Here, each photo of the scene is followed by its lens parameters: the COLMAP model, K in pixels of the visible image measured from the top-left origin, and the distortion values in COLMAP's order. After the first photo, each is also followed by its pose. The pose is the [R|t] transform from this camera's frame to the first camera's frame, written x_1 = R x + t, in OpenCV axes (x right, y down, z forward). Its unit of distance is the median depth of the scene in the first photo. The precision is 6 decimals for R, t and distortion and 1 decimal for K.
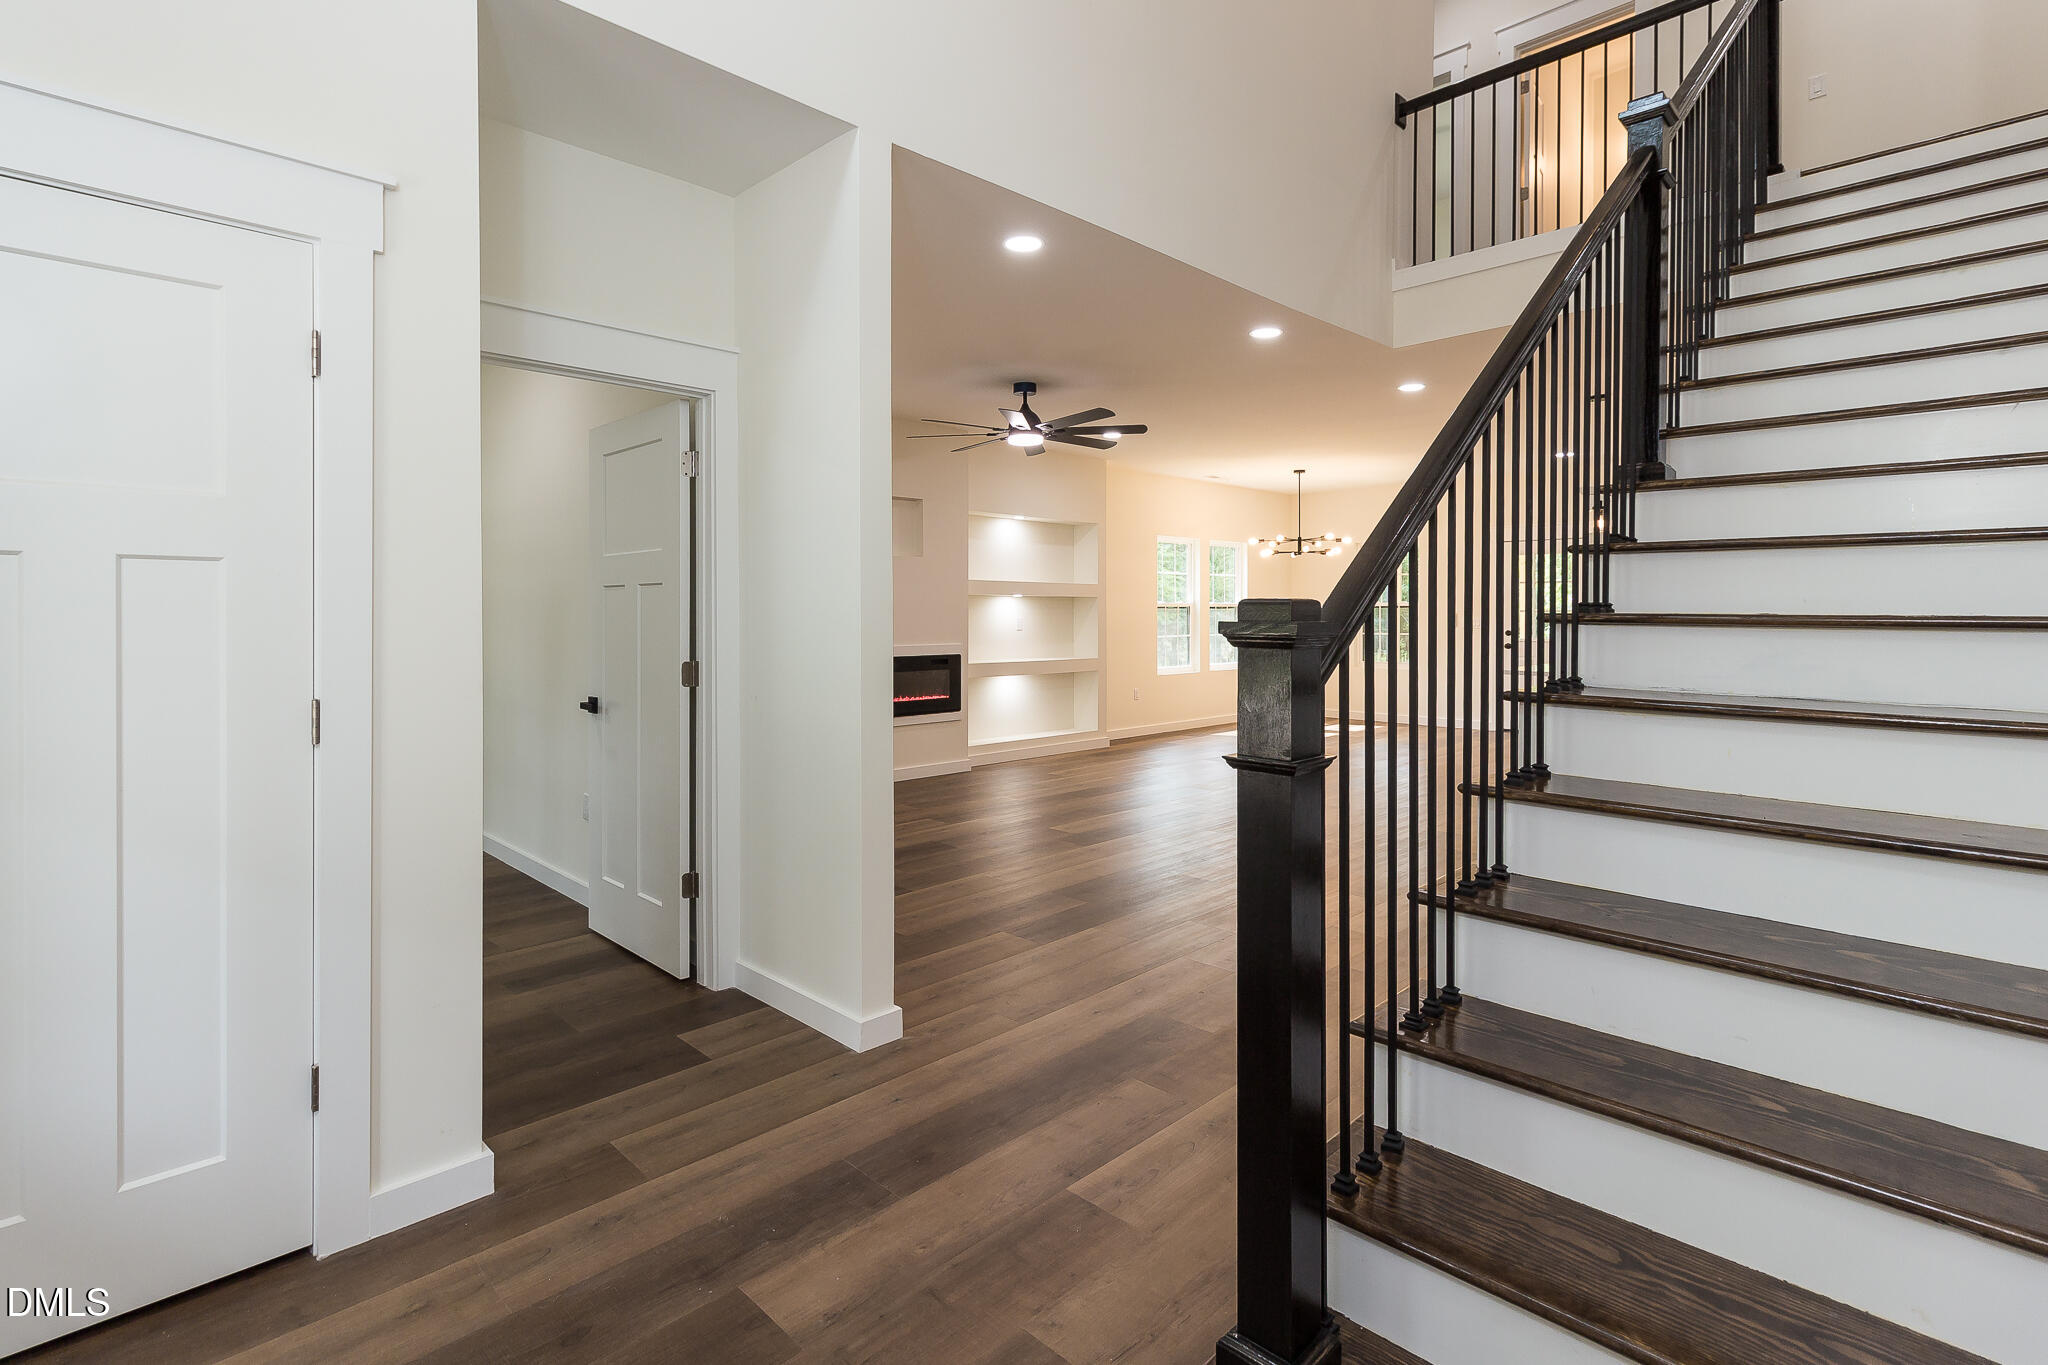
lens RADIAL K [[981.2, 0, 1019.9], [0, 981.2, 618.2], [0, 0, 1]] dist [-0.001719, 0.001051]
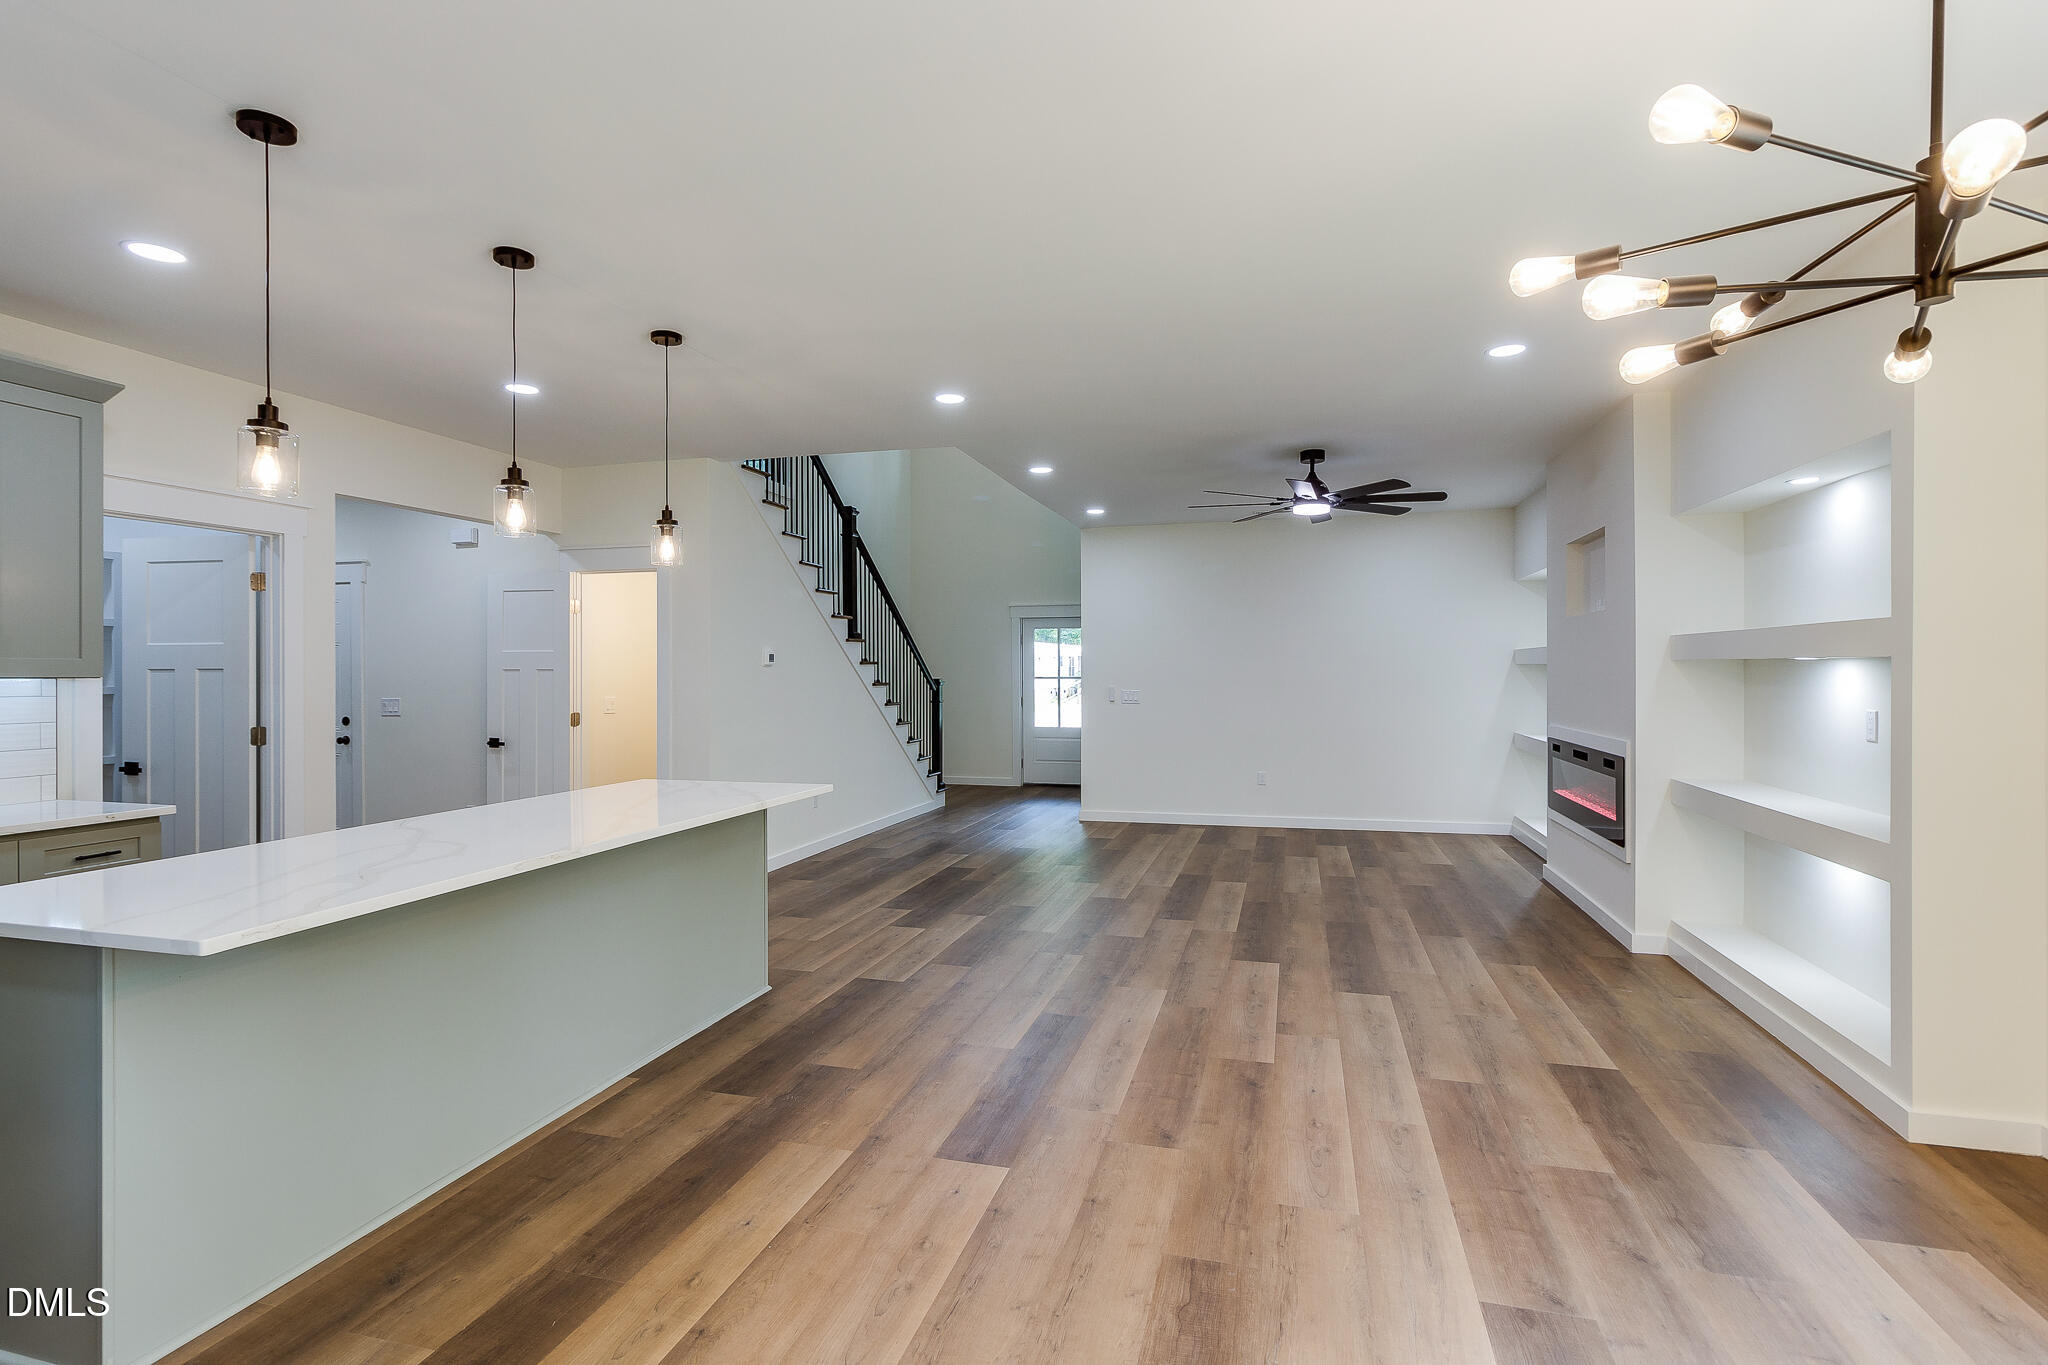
lens RADIAL K [[956.3, 0, 1014.5], [0, 956.3, 678.5], [0, 0, 1]] dist [0.007173, -0.002550]
pose [[-0.875917, 0.005238, -0.482434, 0.479603], [-0.001388, 0.999910, 0.013377, -0.017967], [0.482460, 0.012387, -0.875830, 1.122979]]
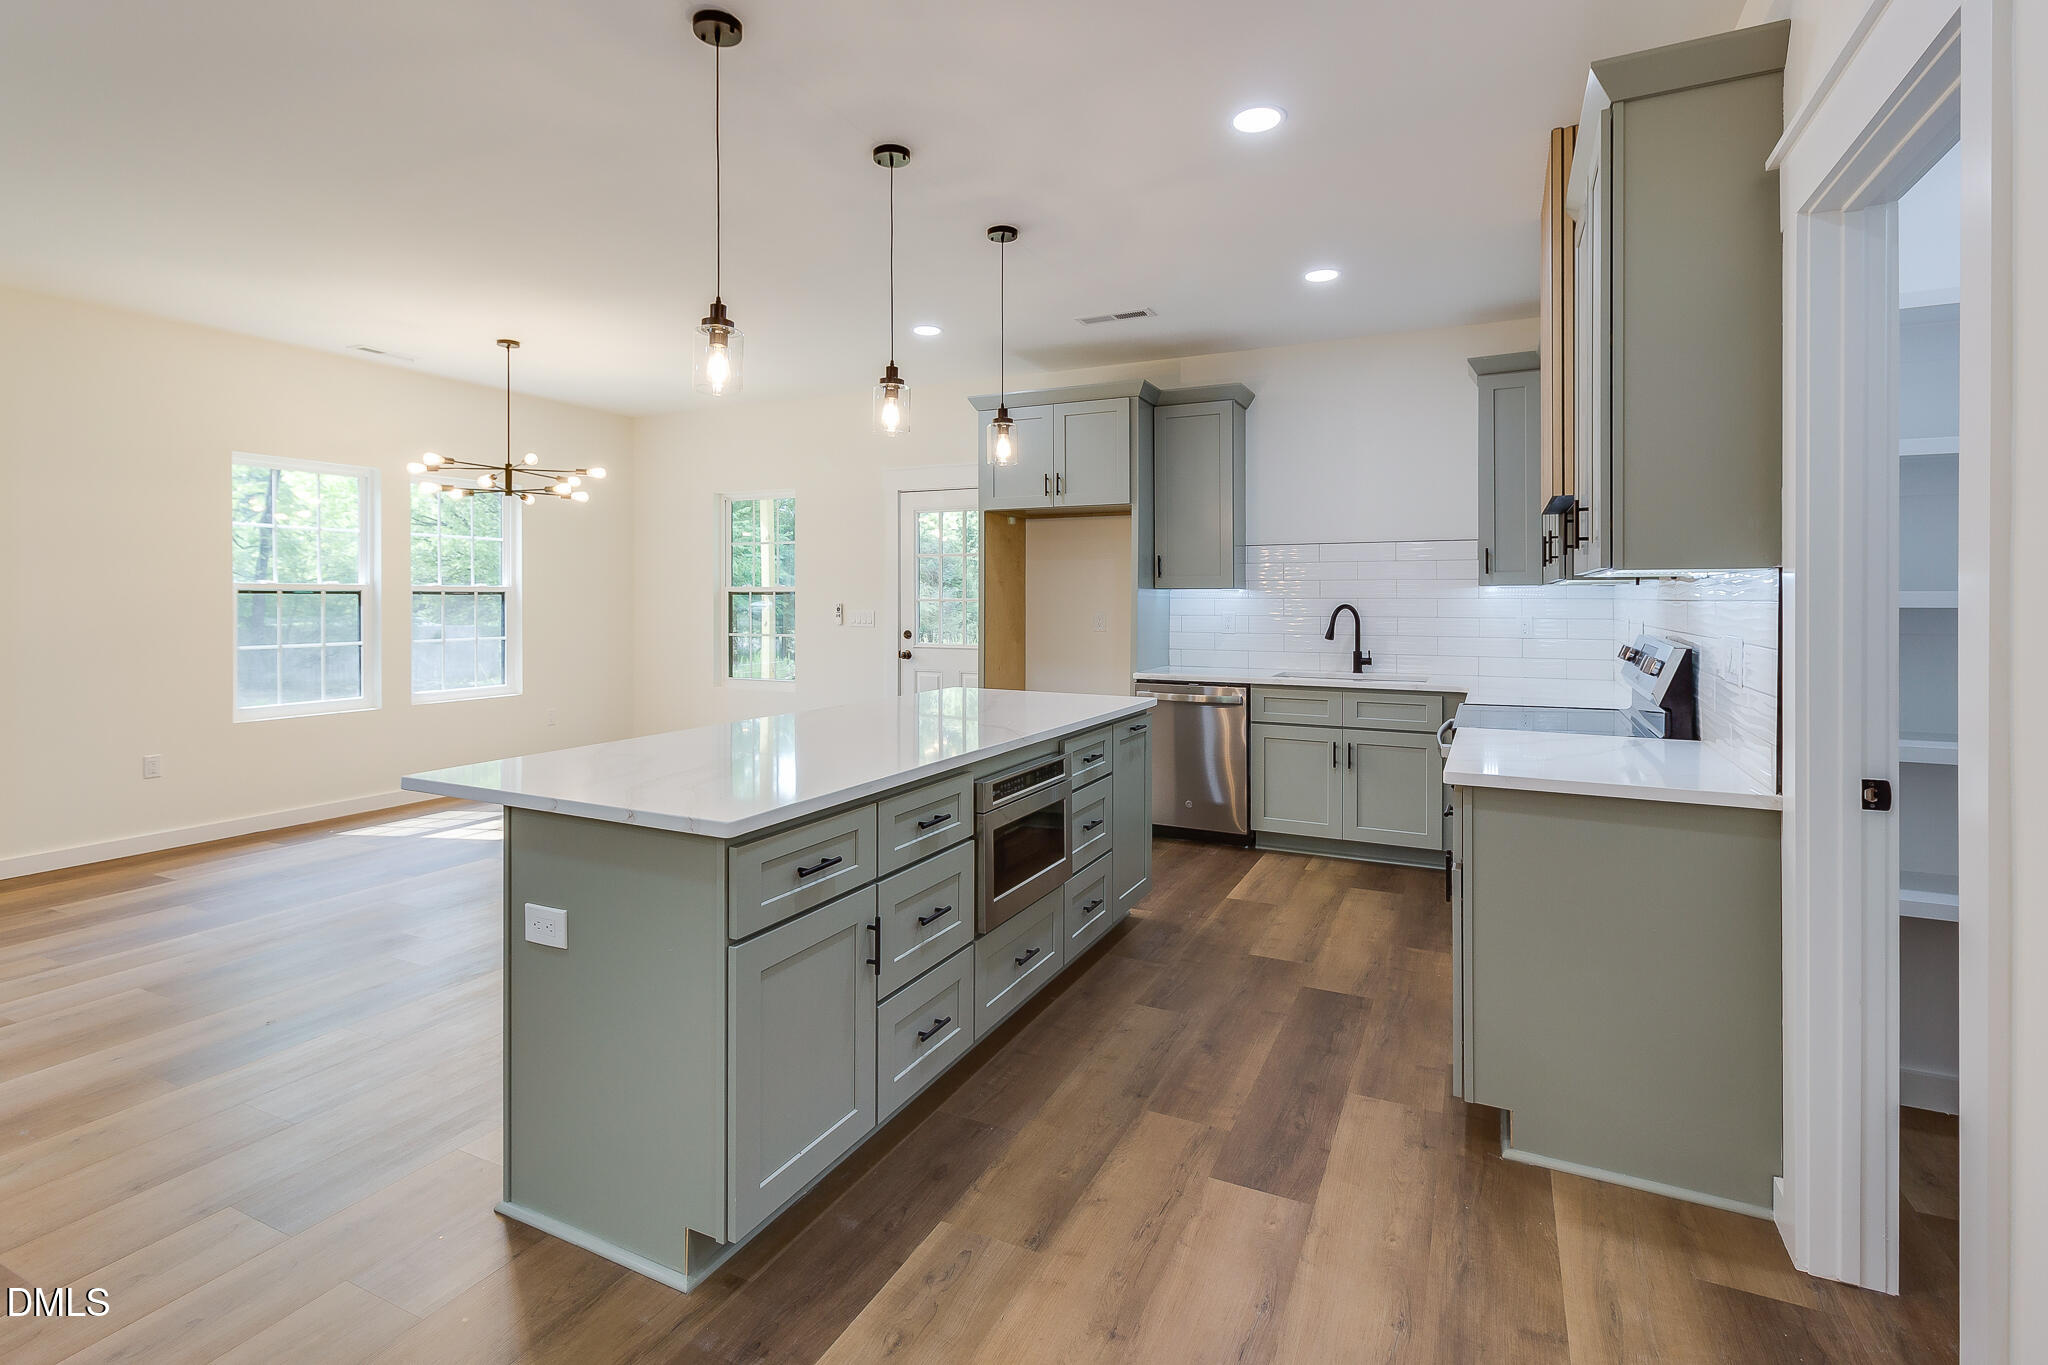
lens RADIAL K [[956.3, 0, 1020.6], [0, 956.3, 609.1], [0, 0, 1]] dist [0.007173, -0.002550]
pose [[0.943506, 0.000064, 0.331356, 0.404313], [-0.000575, 0.999999, 0.001442, -0.002898], [-0.331356, -0.001551, 0.943505, 0.432313]]
